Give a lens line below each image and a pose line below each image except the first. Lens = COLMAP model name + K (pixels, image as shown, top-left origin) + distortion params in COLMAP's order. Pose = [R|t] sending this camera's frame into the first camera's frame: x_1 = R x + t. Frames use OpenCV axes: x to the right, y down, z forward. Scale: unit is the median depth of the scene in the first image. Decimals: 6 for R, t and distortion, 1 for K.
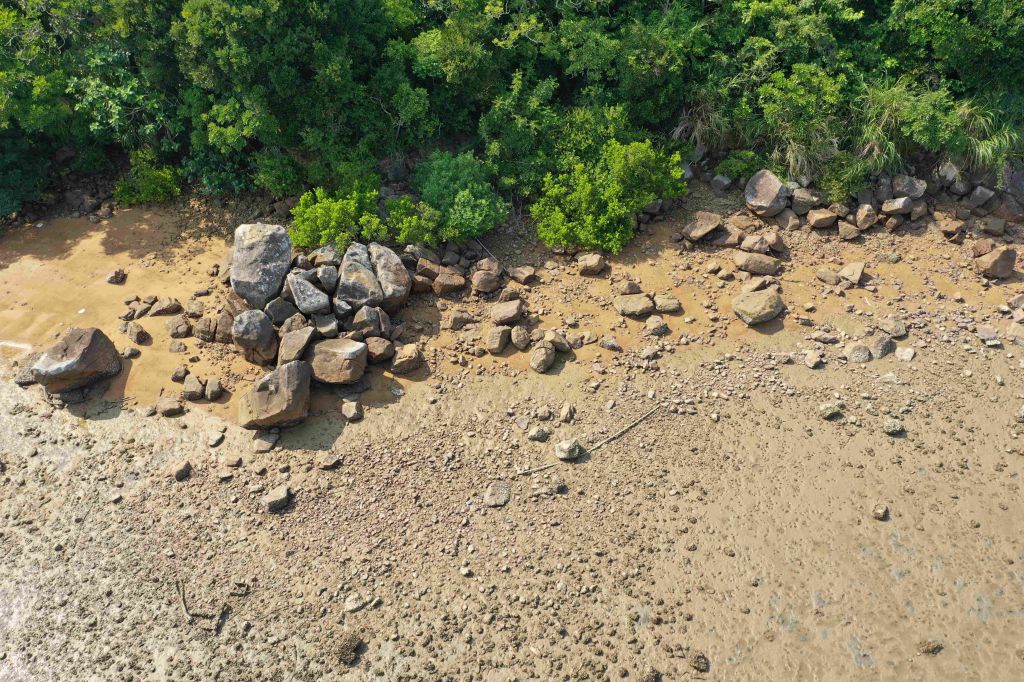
lens RADIAL K [[813.0, 0, 516.3], [0, 813.0, 343.2], [0, 0, 1]] dist [0.002872, 0.020032]
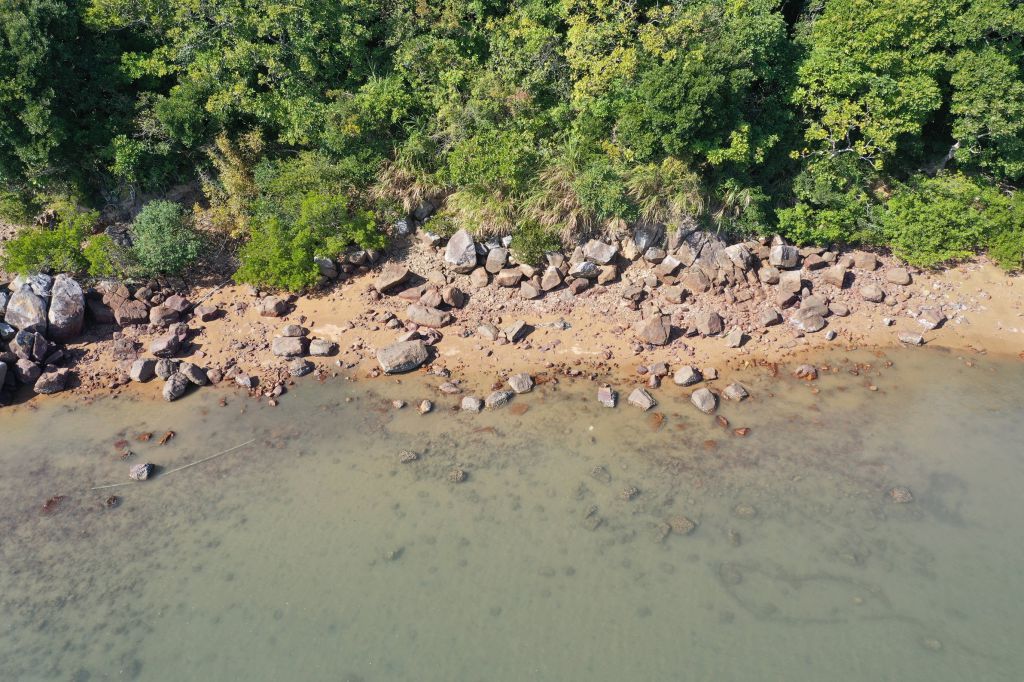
lens RADIAL K [[828.3, 0, 505.7], [0, 828.3, 329.8], [0, 0, 1]] dist [0.006577, -0.003318]
pose [[0.992518, 0.059611, -0.106554, 0.538530], [-0.069019, 0.993823, -0.086907, 0.006003], [0.100715, 0.093612, 0.990502, -0.046003]]
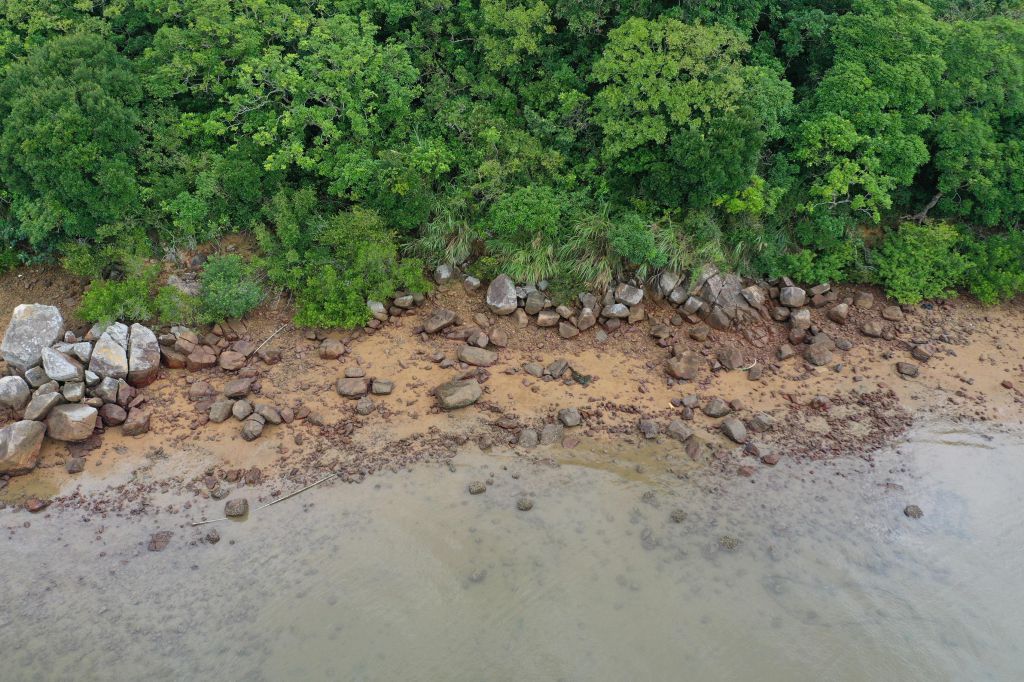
lens RADIAL K [[828.3, 0, 510.9], [0, 828.3, 332.9], [0, 0, 1]] dist [0.006577, -0.003318]
pose [[0.997490, 0.044829, -0.054812, 0.428989], [-0.050072, 0.993890, -0.098360, -0.018692], [0.050068, 0.100858, 0.993640, -0.169291]]
